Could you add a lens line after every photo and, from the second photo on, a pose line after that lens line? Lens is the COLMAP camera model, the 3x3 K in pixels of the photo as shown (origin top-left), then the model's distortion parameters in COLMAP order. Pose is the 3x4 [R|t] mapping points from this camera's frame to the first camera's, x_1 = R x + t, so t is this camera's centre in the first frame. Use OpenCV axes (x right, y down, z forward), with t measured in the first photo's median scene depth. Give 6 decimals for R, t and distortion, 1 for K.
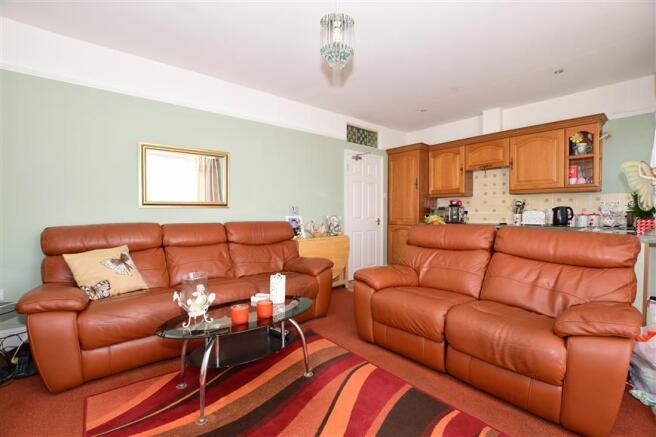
lens RADIAL K [[289.1, 0, 328.0], [0, 289.1, 218.5], [0, 0, 1]] dist [-0.038079, 0.007904]
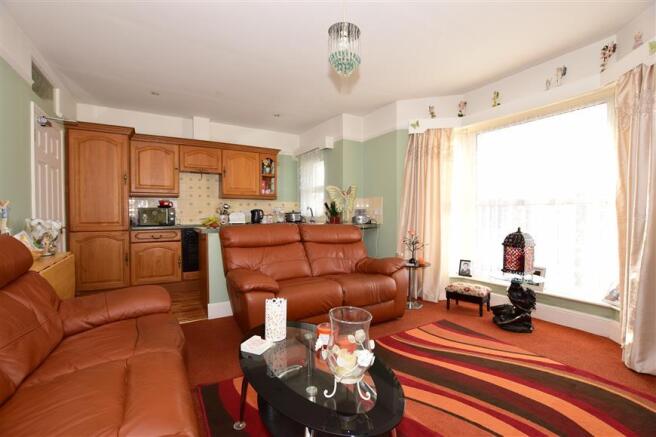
lens RADIAL K [[289.1, 0, 328.0], [0, 289.1, 218.5], [0, 0, 1]] dist [-0.038079, 0.007904]
pose [[0.149858, -0.014206, 0.988606, -0.486427], [0.024570, 0.999641, 0.010640, -0.004326], [-0.988402, 0.022696, 0.150153, 0.432833]]
